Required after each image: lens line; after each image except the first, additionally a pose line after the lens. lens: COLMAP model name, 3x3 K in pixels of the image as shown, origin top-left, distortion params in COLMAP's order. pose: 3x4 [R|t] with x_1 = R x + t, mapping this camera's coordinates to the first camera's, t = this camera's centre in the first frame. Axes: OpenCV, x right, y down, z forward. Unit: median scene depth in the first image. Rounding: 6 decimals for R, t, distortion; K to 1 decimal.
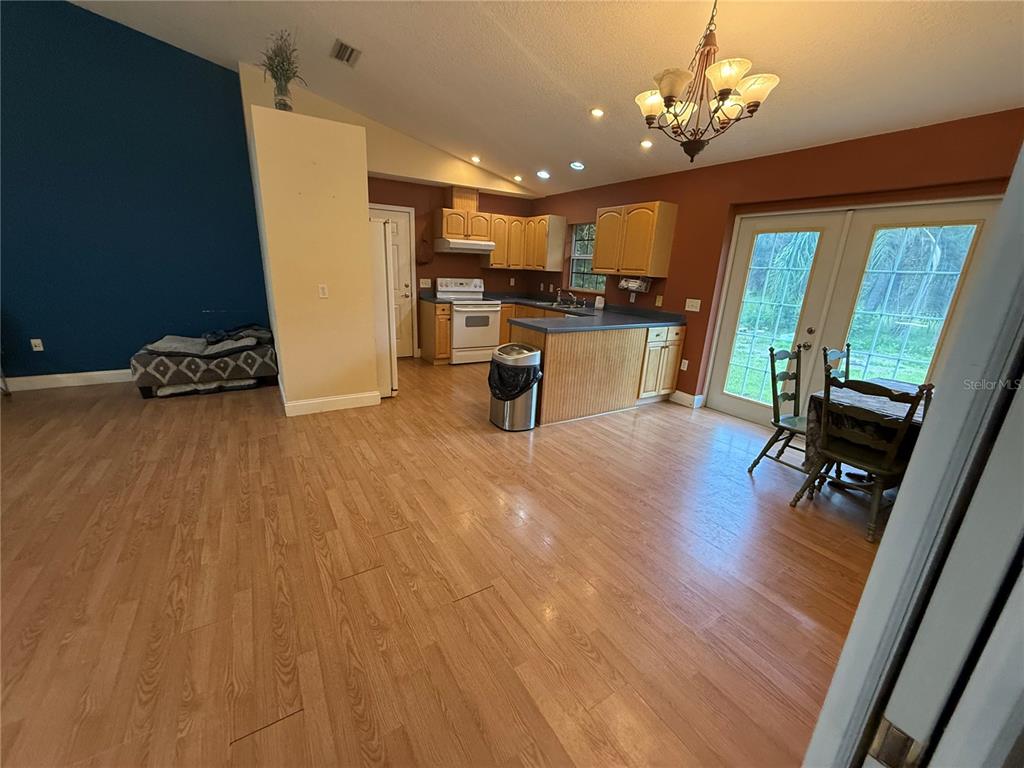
lens RADIAL K [[409.4, 0, 509.0], [0, 409.4, 386.2], [0, 0, 1]] dist [0.001004, 0.000049]
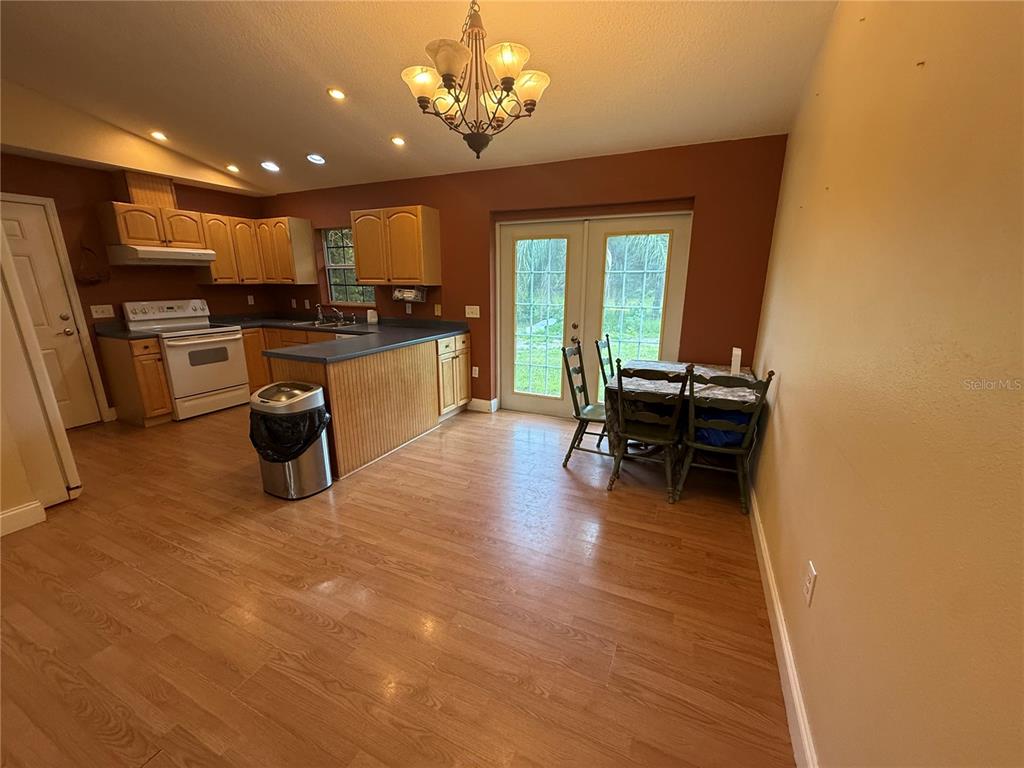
lens RADIAL K [[409.4, 0, 509.5], [0, 409.4, 385.5], [0, 0, 1]] dist [0.001004, 0.000049]
pose [[0.834564, -0.178945, 0.521038, -0.025930], [0.188635, 0.981426, 0.034919, -0.041208], [-0.517609, 0.069144, 0.852819, 0.123426]]
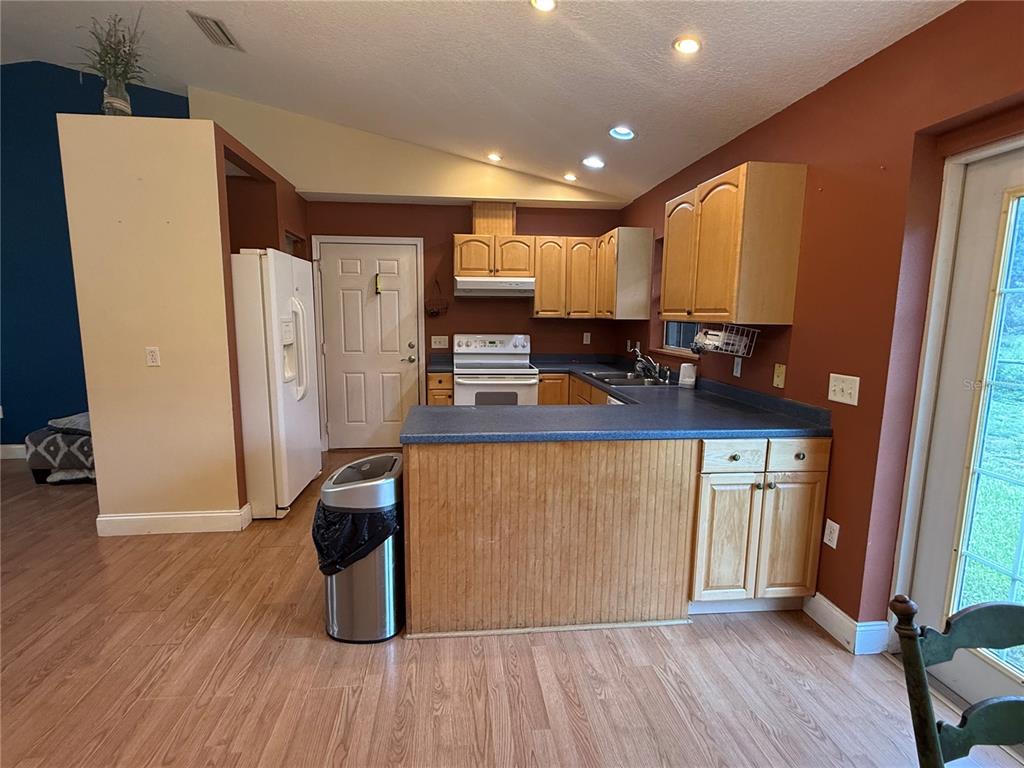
lens RADIAL K [[512.9, 0, 509.7], [0, 512.9, 387.4], [0, 0, 1]] dist [0.000245, -0.000637]
pose [[0.904193, 0.027100, -0.426264, 0.378091], [-0.092795, 0.986612, -0.134113, -0.103520], [0.416923, 0.160819, 0.894602, 0.419296]]
